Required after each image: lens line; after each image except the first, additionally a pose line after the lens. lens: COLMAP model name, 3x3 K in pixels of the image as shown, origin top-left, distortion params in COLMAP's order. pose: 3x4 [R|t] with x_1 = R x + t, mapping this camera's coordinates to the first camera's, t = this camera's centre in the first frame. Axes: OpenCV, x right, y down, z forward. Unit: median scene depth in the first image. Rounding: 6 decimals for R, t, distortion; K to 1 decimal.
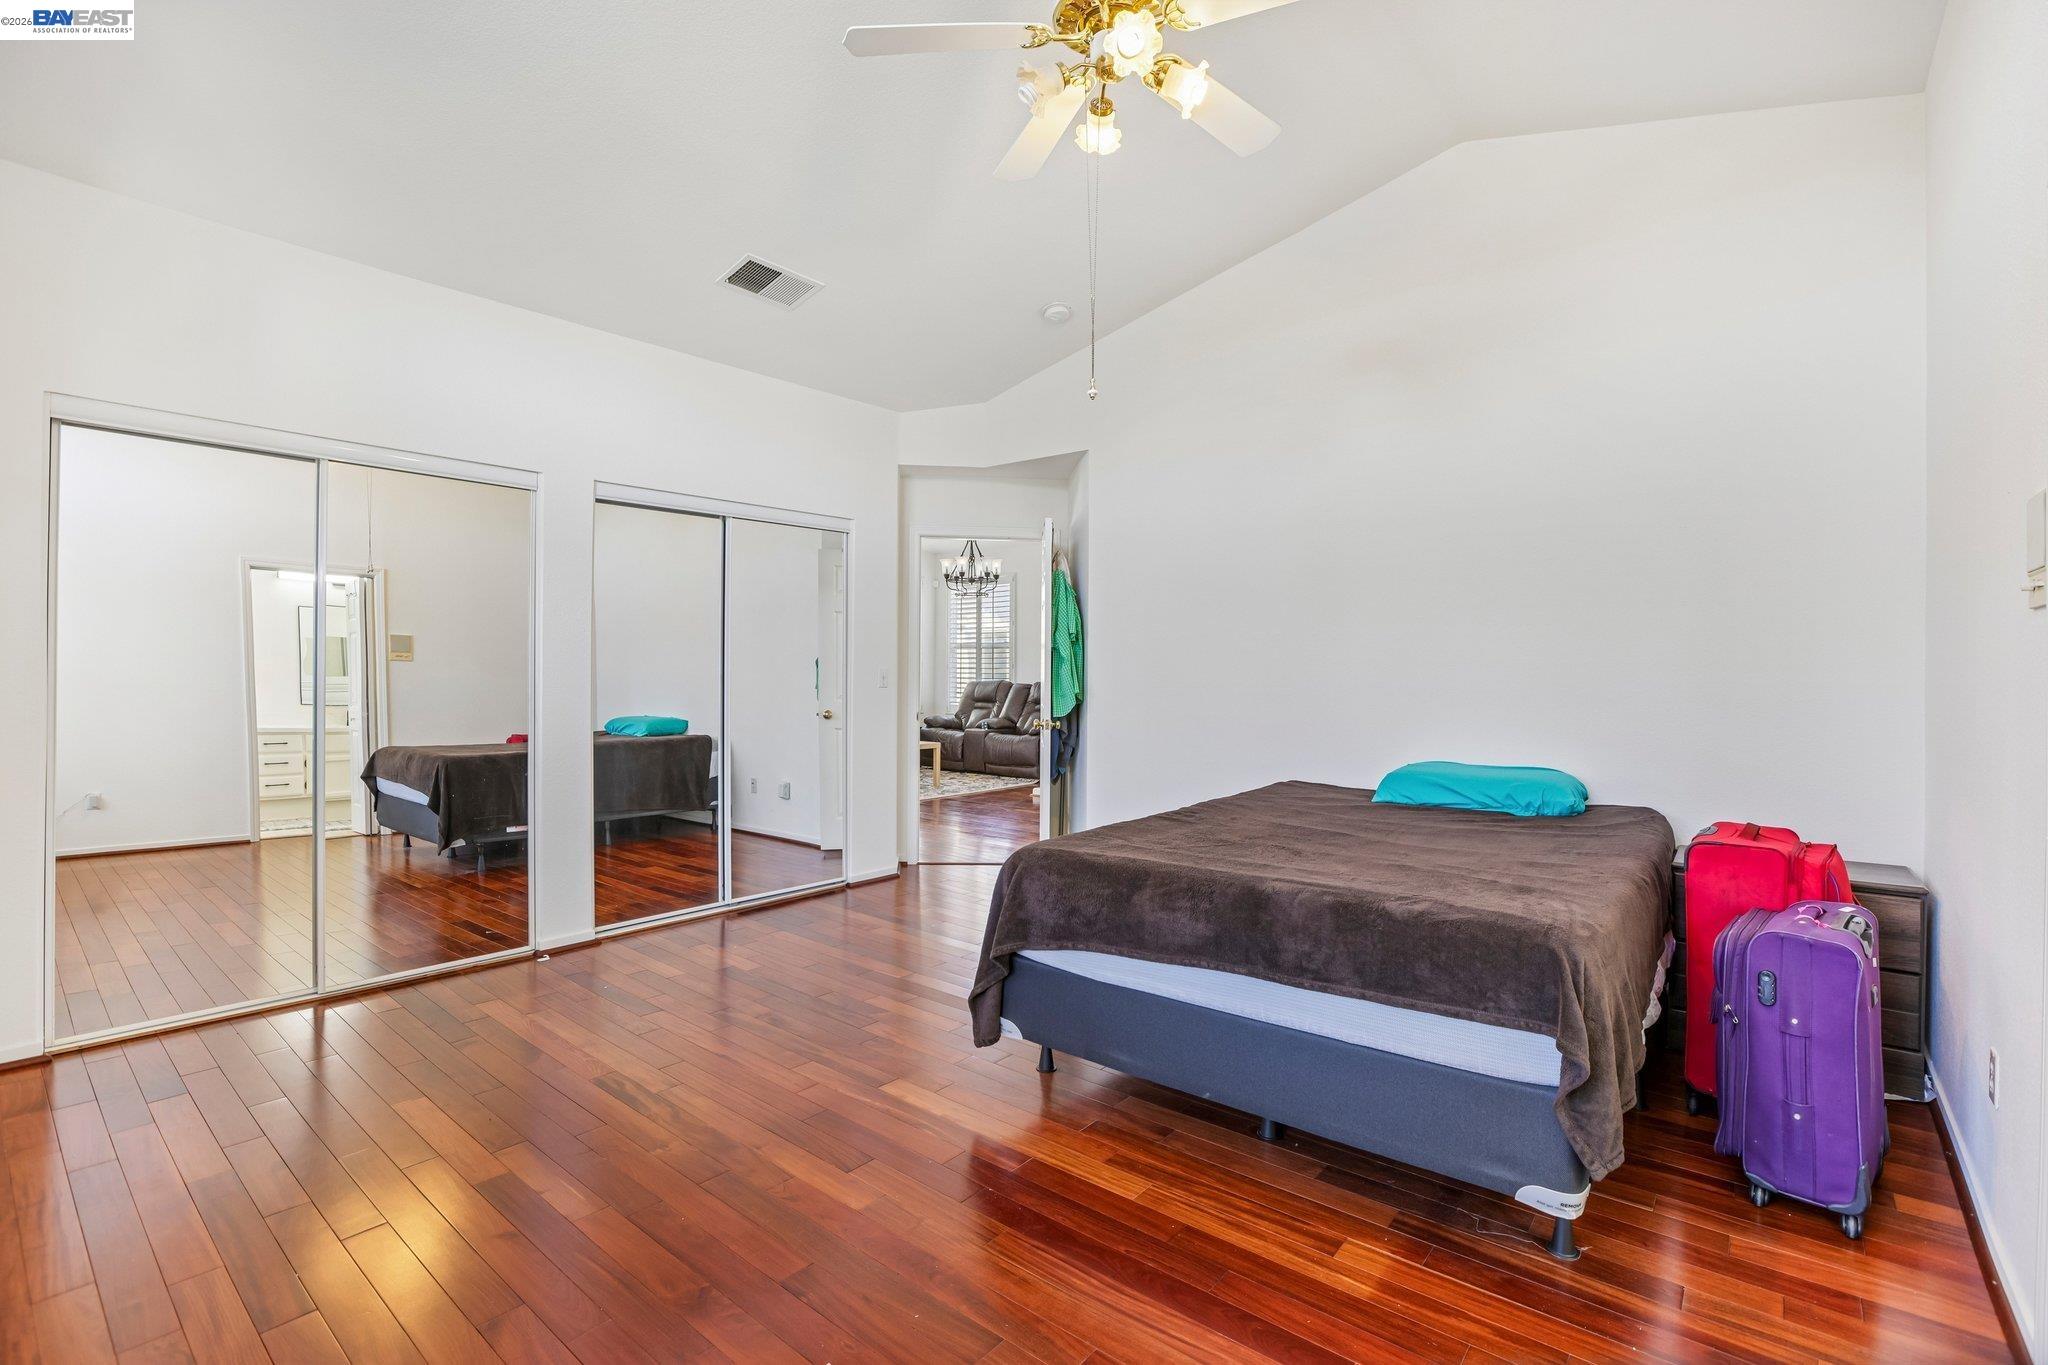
lens RADIAL K [[931.1, 0, 1023.2], [0, 931.1, 677.4], [0, 0, 1]] dist [-0.031531, 0.000877]
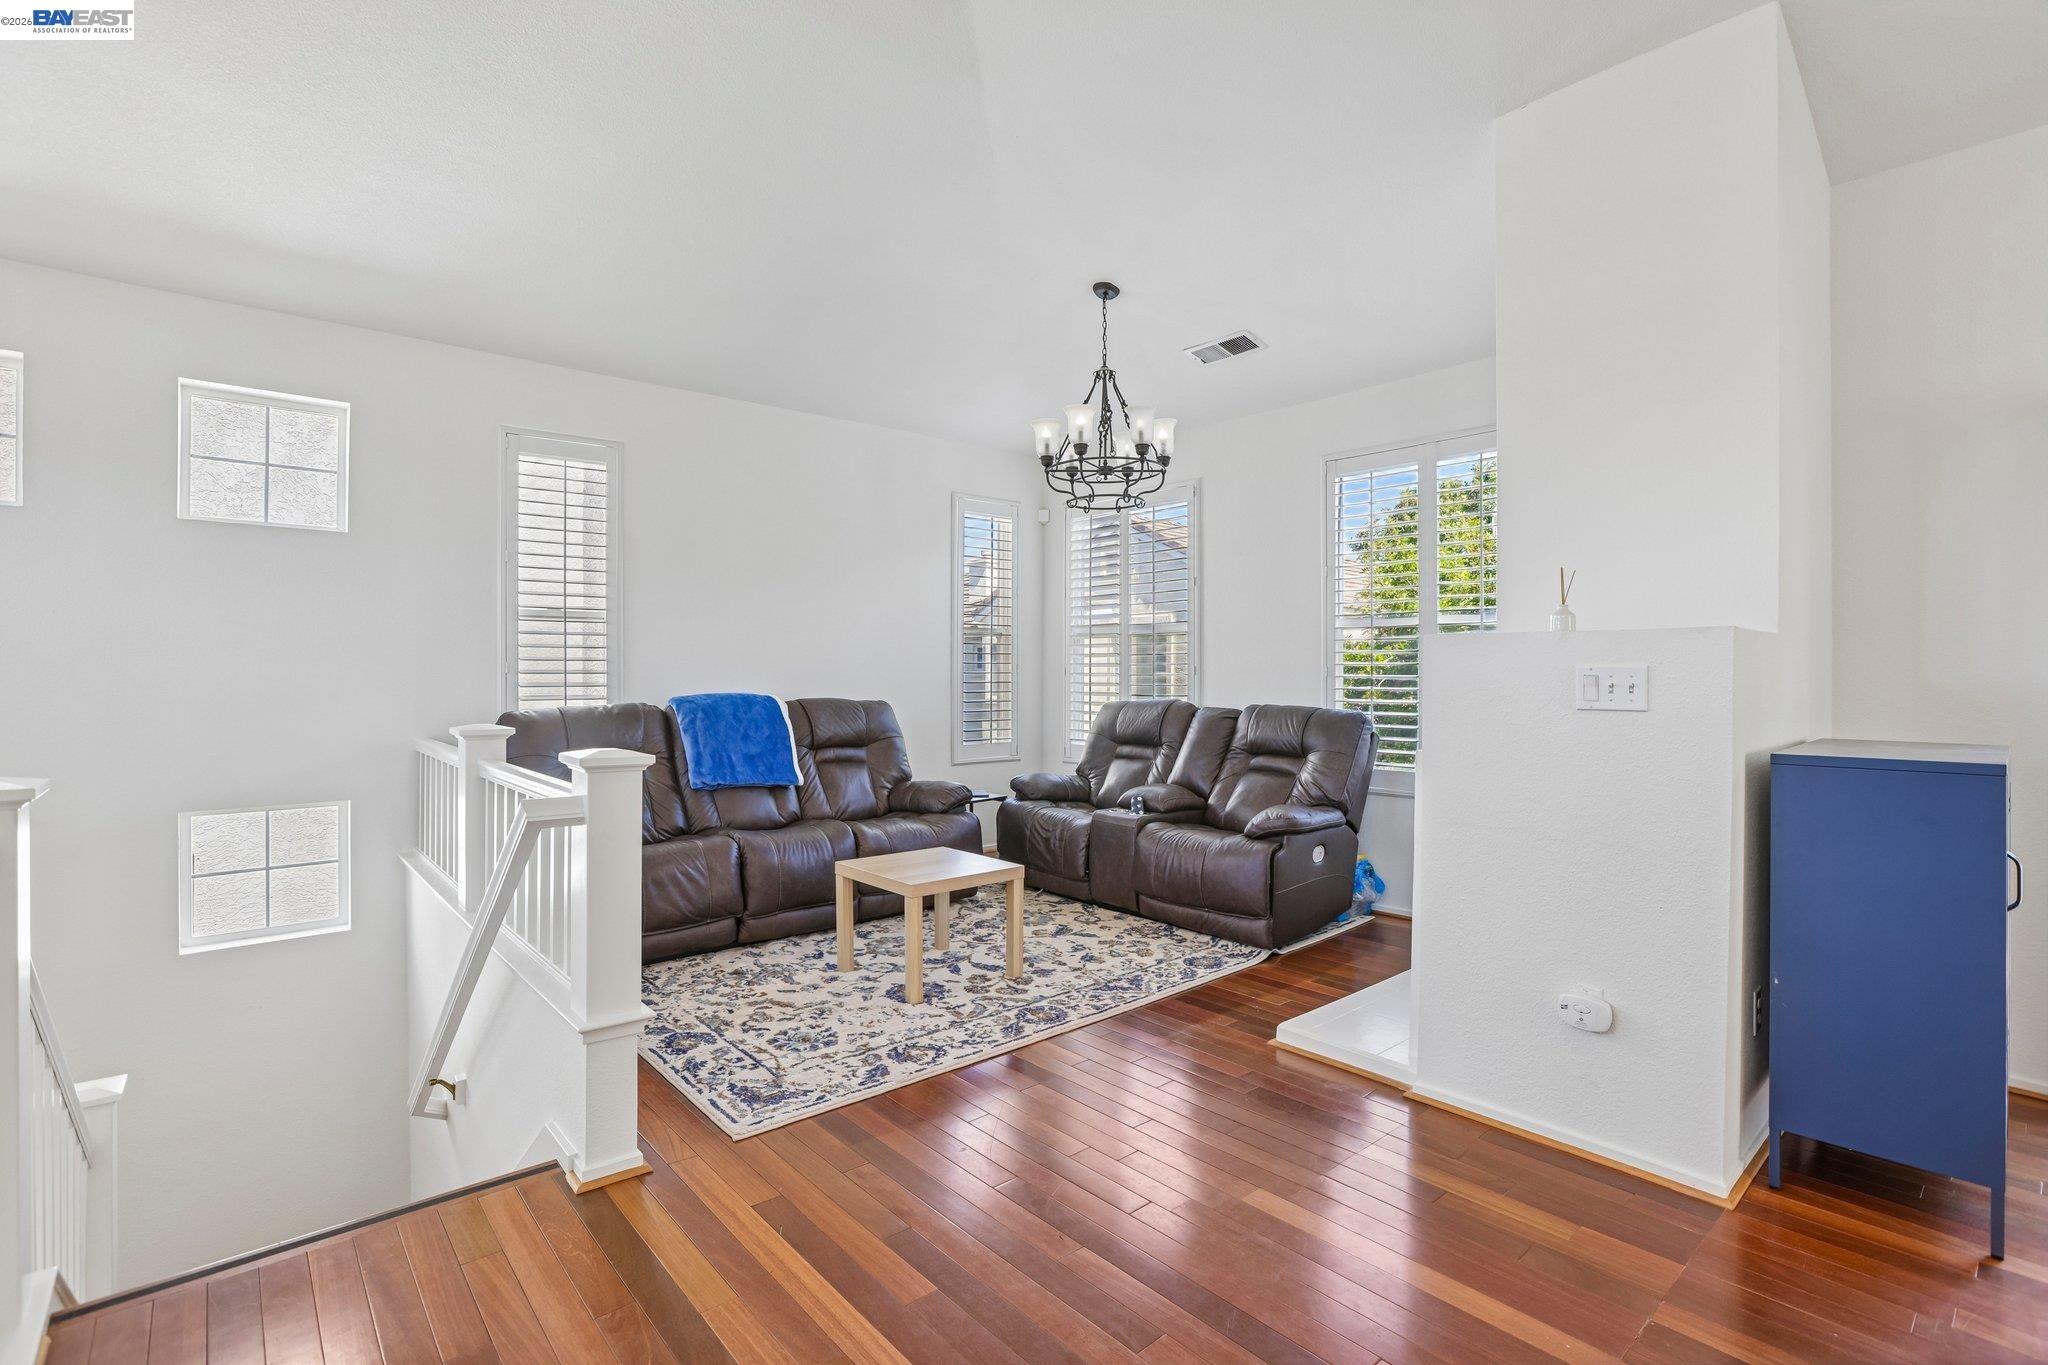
lens RADIAL K [[931.1, 0, 1022.1], [0, 931.1, 674.1], [0, 0, 1]] dist [-0.031531, 0.000877]
pose [[0.986912, -0.004930, -0.161183, -0.023060], [0.003359, 0.999944, -0.010015, -0.006104], [0.161223, 0.009343, 0.986874, 0.533202]]
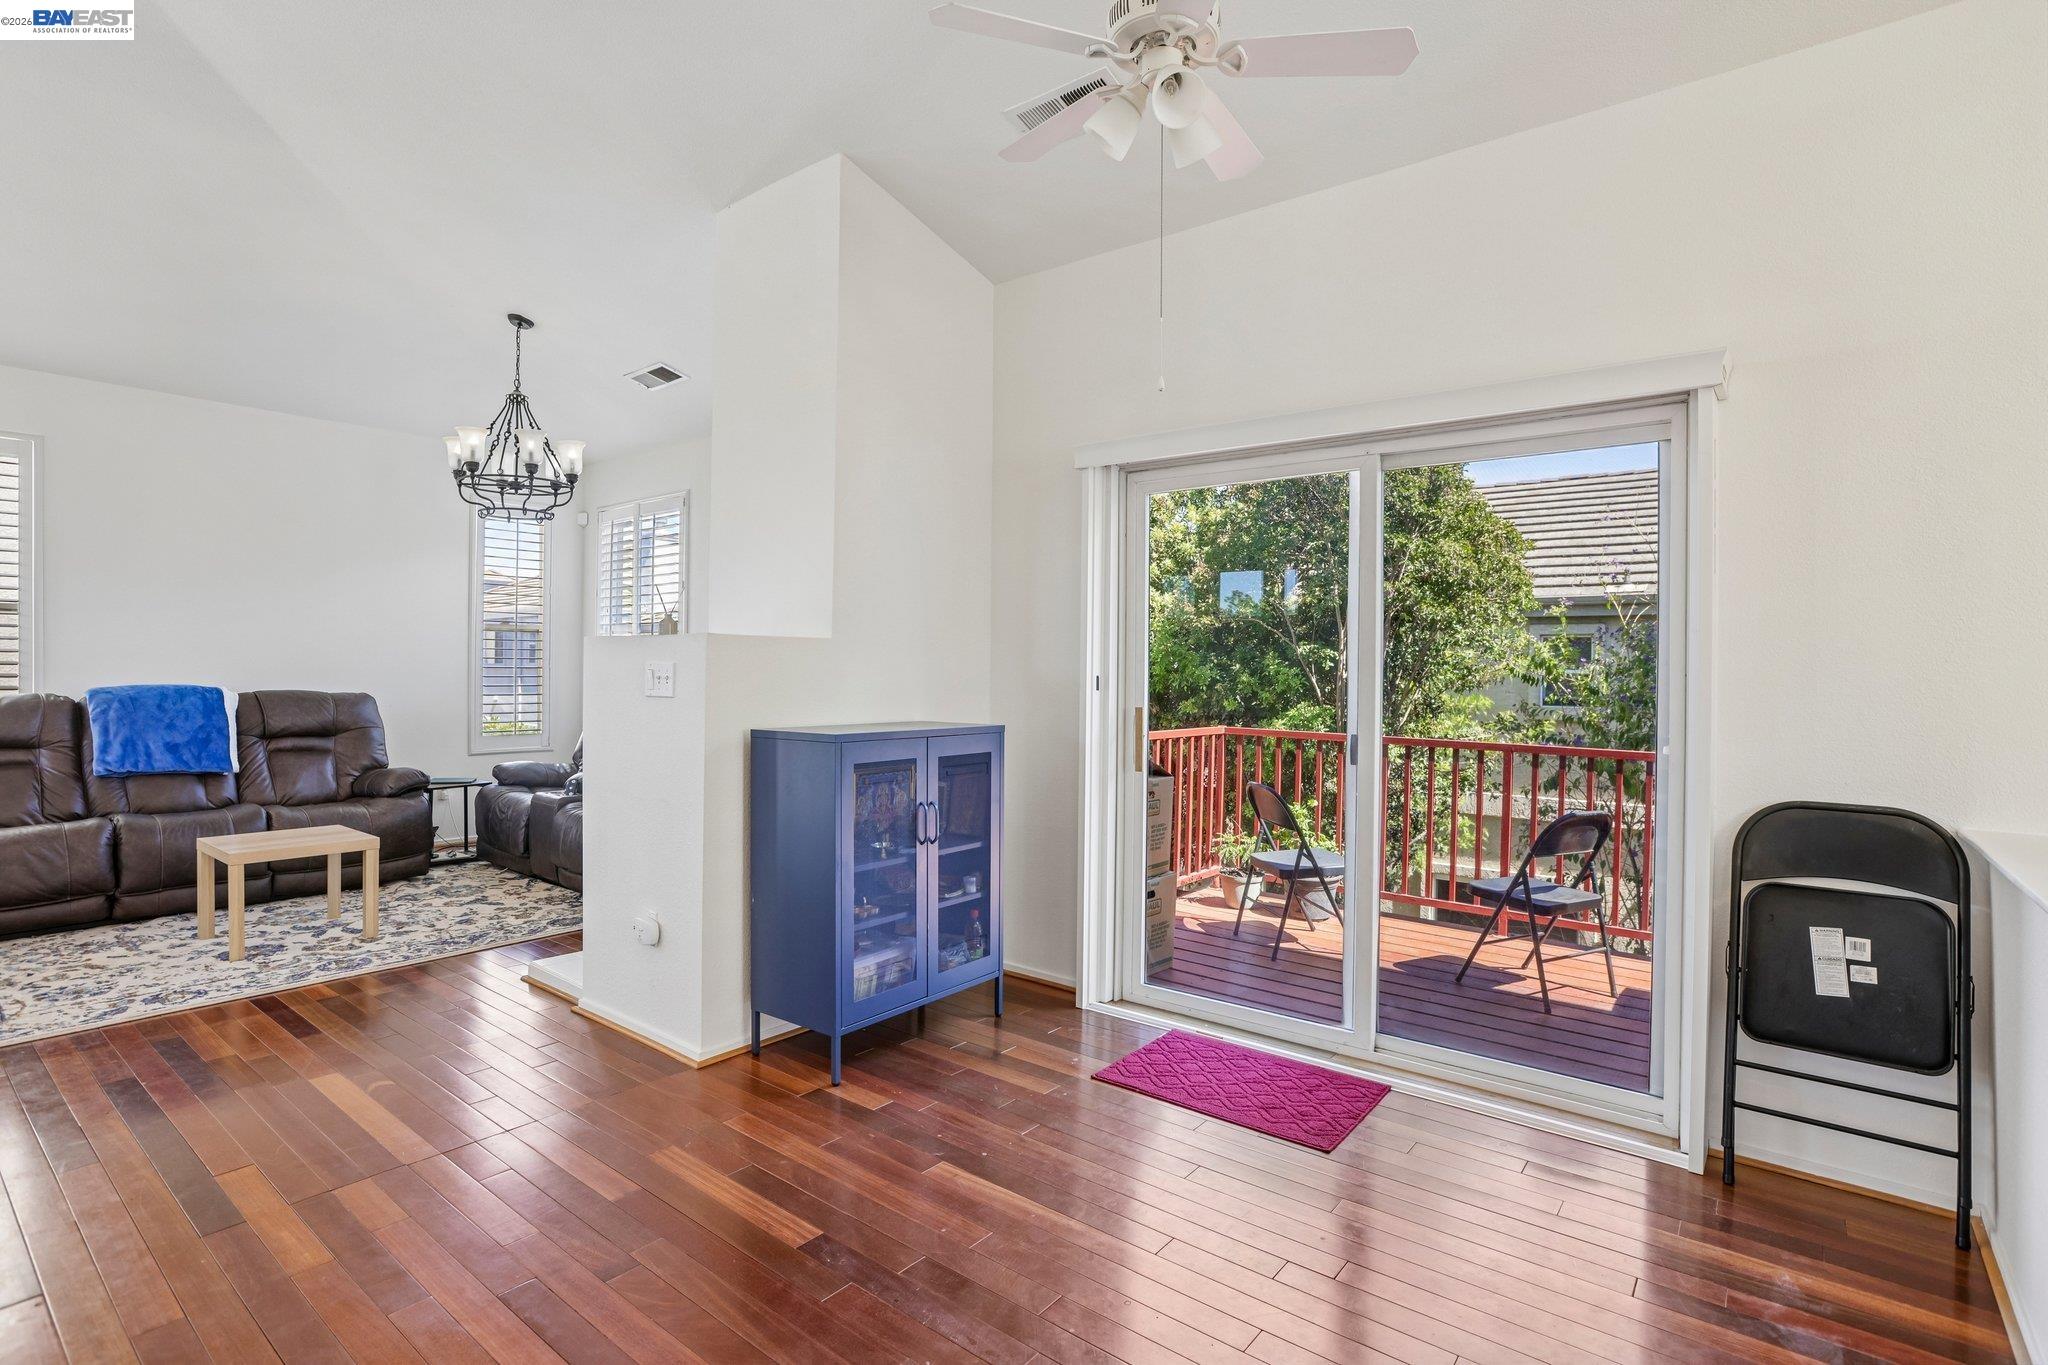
lens RADIAL K [[957.7, 0, 970.8], [0, 957.7, 681.3], [0, 0, 1]] dist [0.006156, 0.001677]
pose [[0.999950, 0.001702, -0.009890, 0.168257], [-0.001698, 0.999998, 0.000351, -0.004495], [0.009891, -0.000334, 0.999951, 0.477198]]
